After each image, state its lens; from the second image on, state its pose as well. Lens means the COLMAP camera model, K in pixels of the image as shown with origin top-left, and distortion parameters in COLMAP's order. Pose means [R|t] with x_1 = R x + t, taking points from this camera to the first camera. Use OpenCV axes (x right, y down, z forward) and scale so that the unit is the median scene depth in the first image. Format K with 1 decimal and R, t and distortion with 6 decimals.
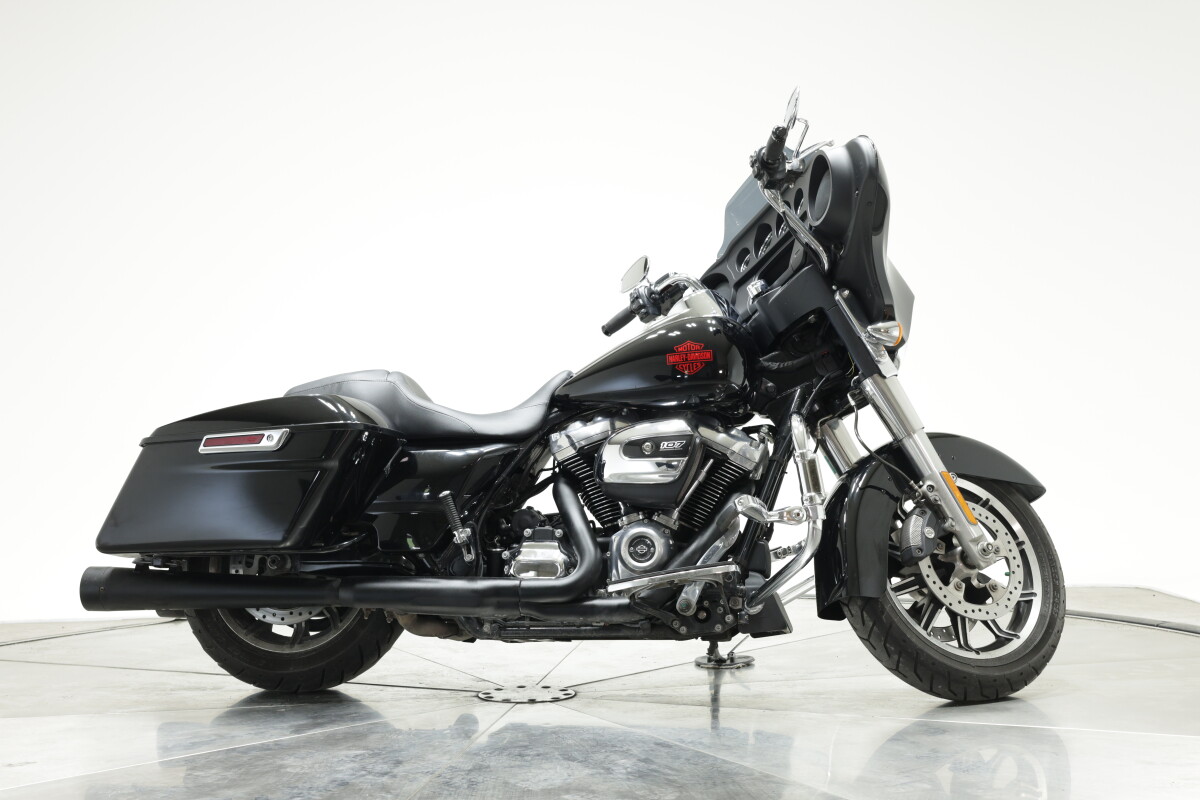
lens RADIAL K [[1617.4, 0, 600.0], [0, 1617.4, 400.0], [0, 0, 1]] dist [0.003624, 0.025283]
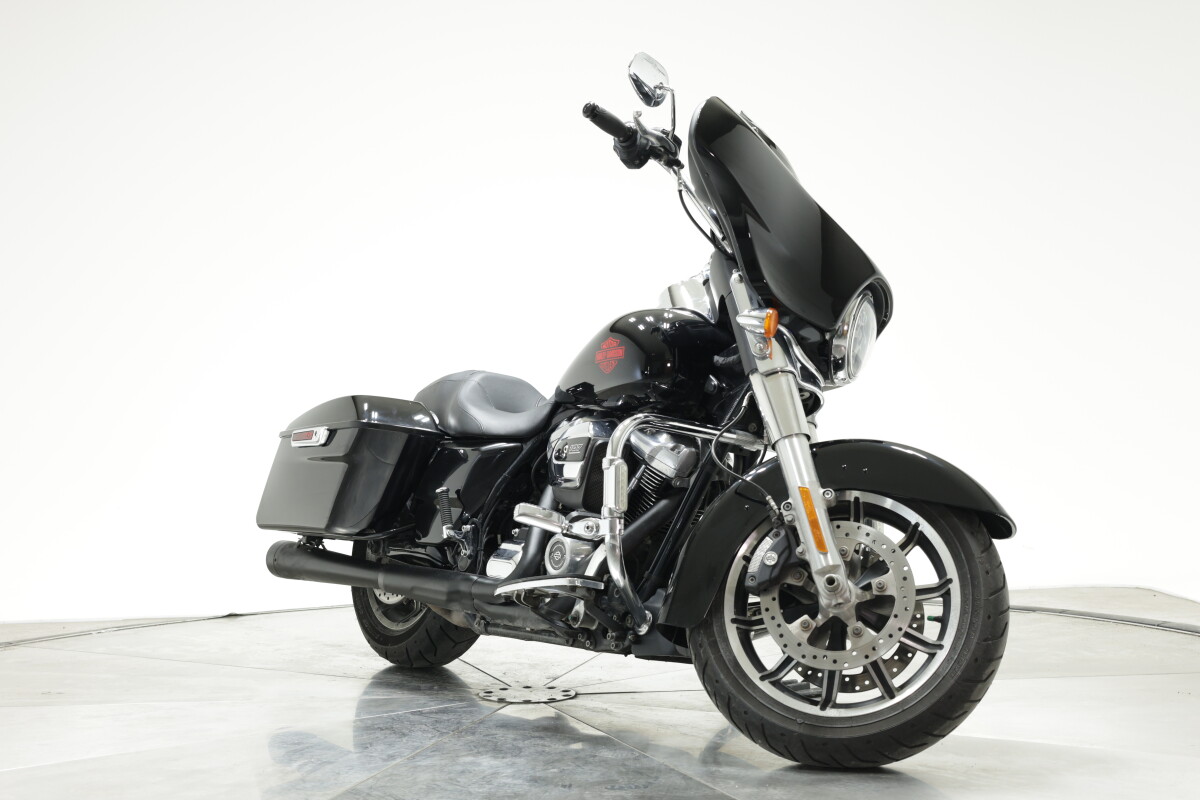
lens RADIAL K [[1617.4, 0, 600.0], [0, 1617.4, 400.0], [0, 0, 1]] dist [0.003624, 0.025283]
pose [[0.726899, 0.000945, -0.686744, 0.691747], [0.007747, 0.999924, 0.009576, -0.009247], [0.686701, -0.012281, 0.726836, 0.313970]]
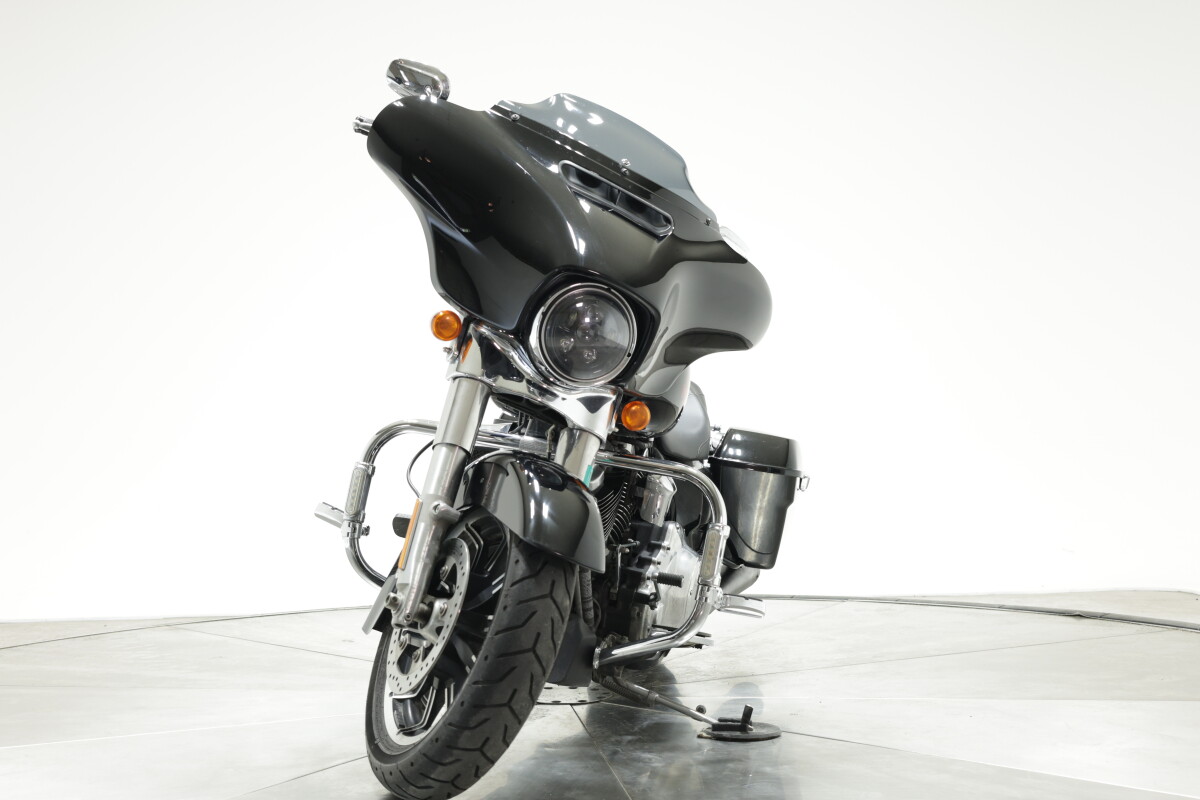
lens RADIAL K [[1617.4, 0, 600.0], [0, 1617.4, 400.0], [0, 0, 1]] dist [0.003624, 0.025283]
pose [[-0.039017, 0.013323, -0.999150, 0.975785], [0.019482, 0.999731, 0.012570, -0.012398], [0.999049, -0.018975, -0.039266, 1.092307]]
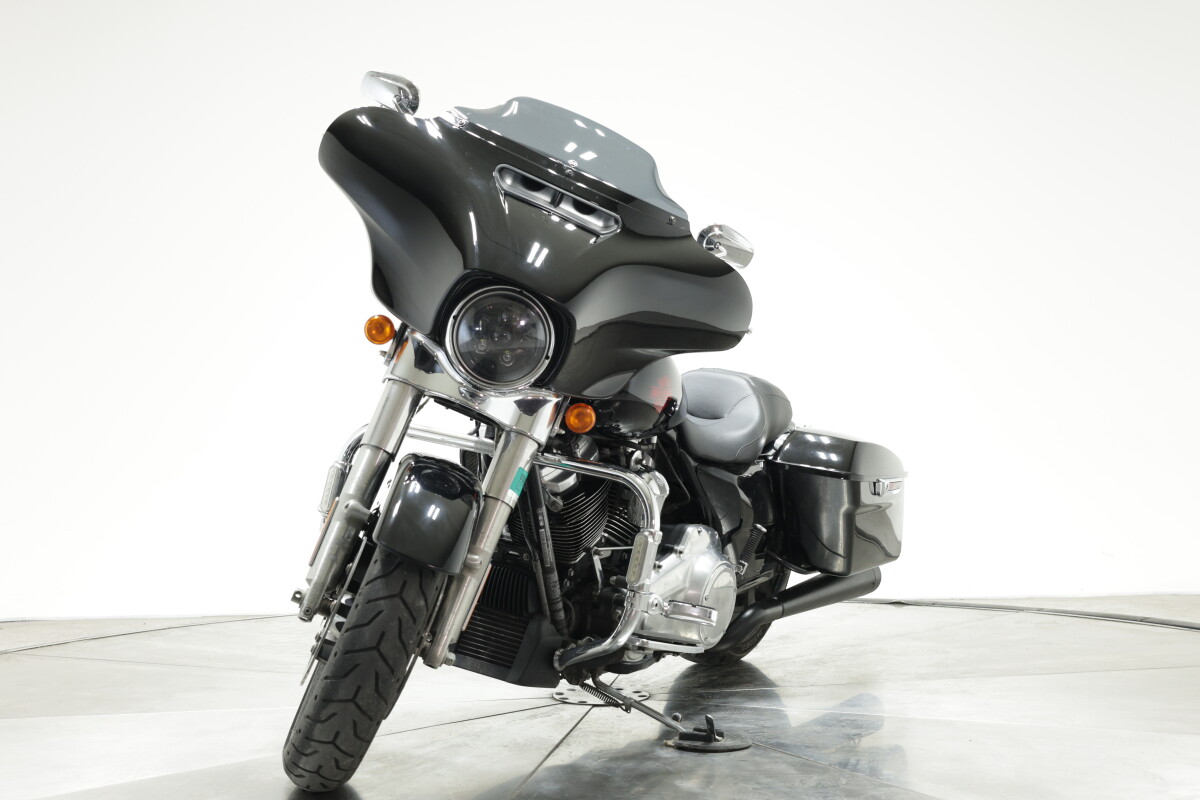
lens RADIAL K [[1617.4, 0, 600.0], [0, 1617.4, 400.0], [0, 0, 1]] dist [0.003624, 0.025283]
pose [[-0.310525, 0.016430, -0.950423, 0.926594], [0.019987, 0.999742, 0.010752, -0.011450], [0.950355, -0.015657, -0.310773, 1.347542]]
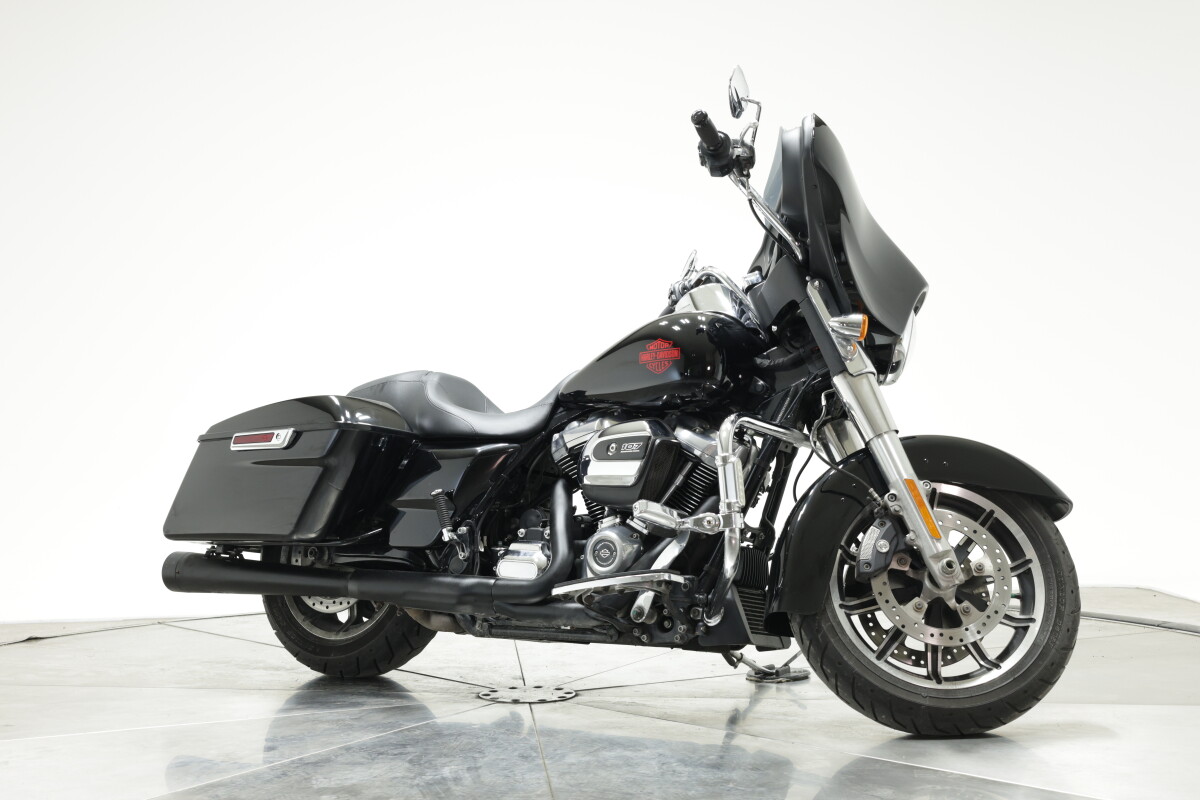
lens RADIAL K [[1617.4, 0, 600.0], [0, 1617.4, 400.0], [0, 0, 1]] dist [0.003624, 0.025283]
pose [[0.922884, -0.001583, -0.385075, 0.391529], [0.004344, 0.999971, 0.006300, -0.006242], [0.385054, -0.007487, 0.922864, 0.098148]]
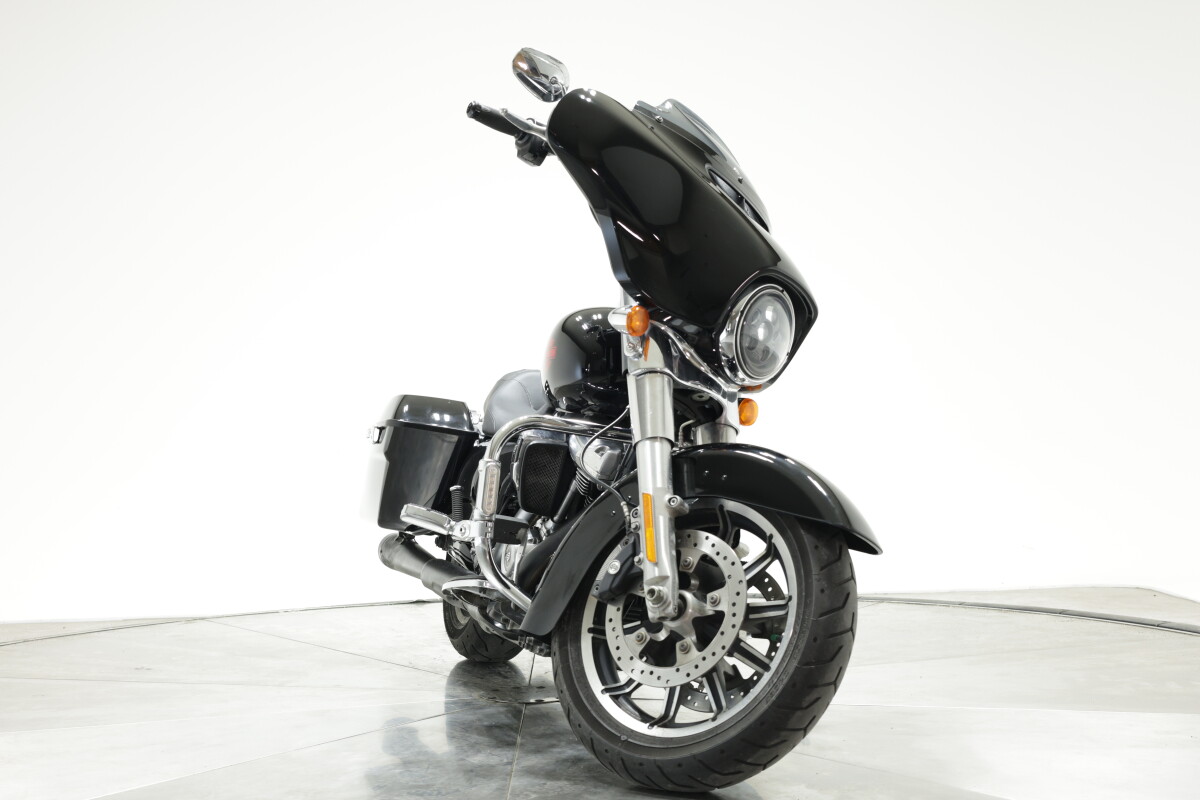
lens RADIAL K [[1617.4, 0, 600.0], [0, 1617.4, 400.0], [0, 0, 1]] dist [0.003624, 0.025283]
pose [[0.455904, 0.005525, -0.890012, 0.886692], [0.012506, 0.999842, 0.012613, -0.011666], [0.889941, -0.016881, 0.455763, 0.602389]]
